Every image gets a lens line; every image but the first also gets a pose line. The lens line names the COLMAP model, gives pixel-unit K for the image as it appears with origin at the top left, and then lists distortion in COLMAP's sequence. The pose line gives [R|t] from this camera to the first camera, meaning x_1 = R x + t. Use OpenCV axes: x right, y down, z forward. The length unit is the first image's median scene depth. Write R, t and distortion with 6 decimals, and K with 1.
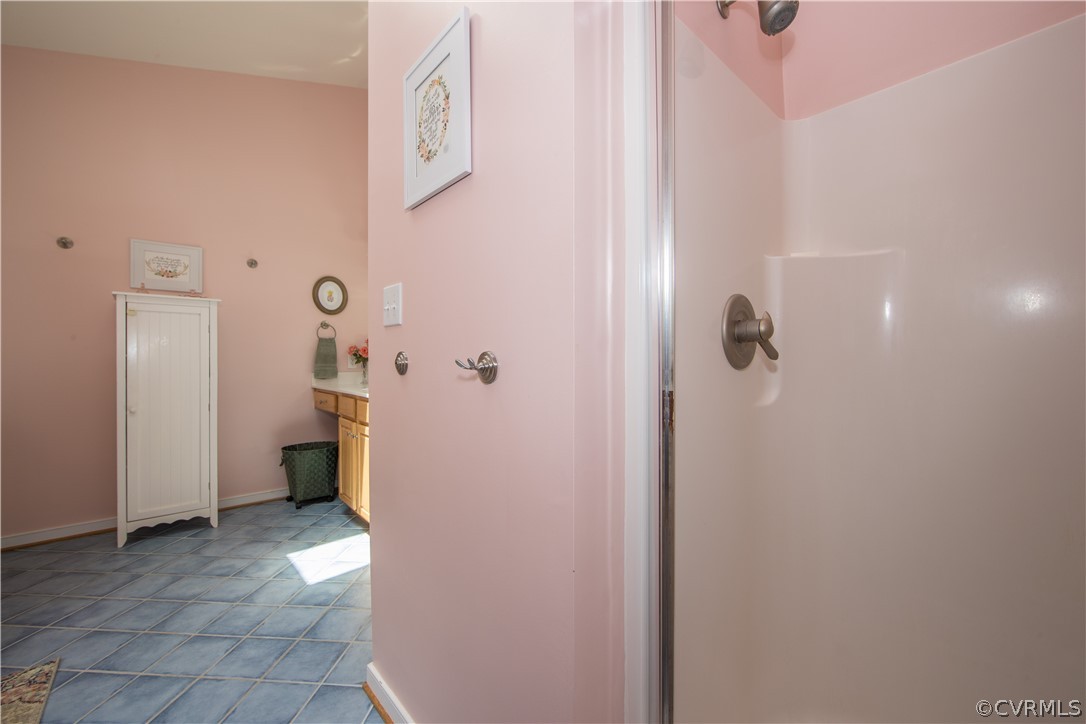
lens RADIAL K [[433.8, 0, 543.2], [0, 433.8, 360.5], [0, 0, 1]] dist [-0.014126, 0.002887]
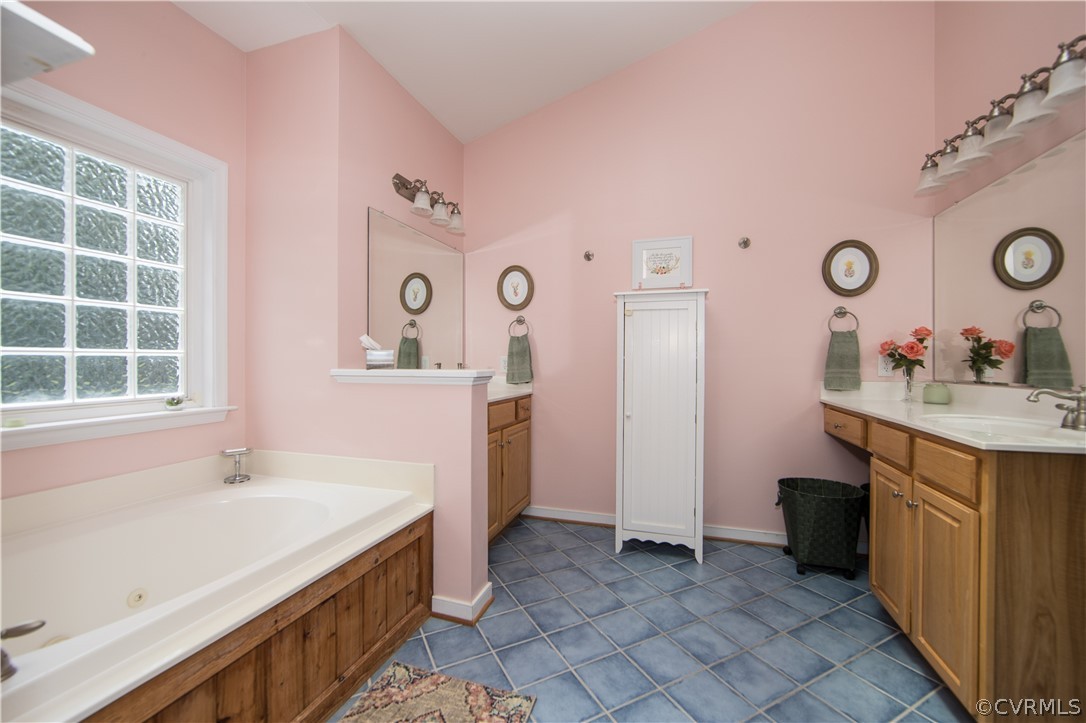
lens RADIAL K [[437.2, 0, 544.5], [0, 437.2, 363.7], [0, 0, 1]] dist [-0.011529, 0.000432]
pose [[0.515567, 0.006791, -0.856822, -0.195305], [-0.006115, 0.999972, 0.004246, -0.000708], [0.856827, 0.003050, 0.515595, 0.301965]]
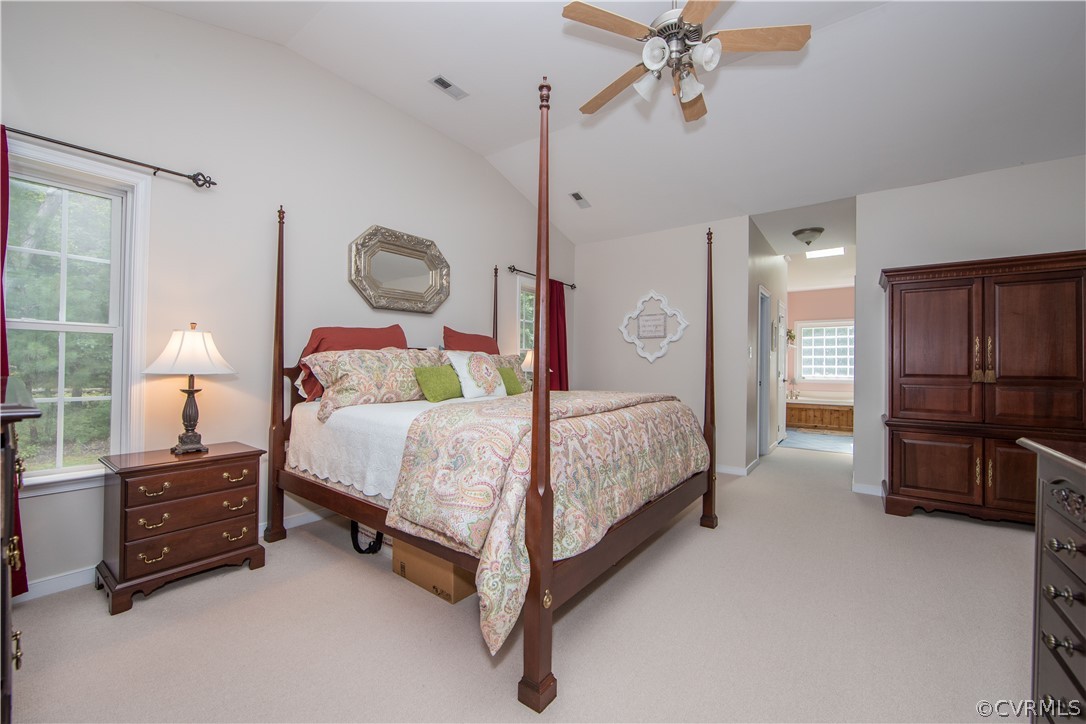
lens RADIAL K [[433.8, 0, 543.2], [0, 433.8, 360.5], [0, 0, 1]] dist [-0.014126, 0.002887]
pose [[-0.974249, -0.005395, -0.225410, 1.698077], [-0.005698, 0.999984, 0.000692, -0.044337], [0.225402, 0.001958, -0.974264, 2.581124]]
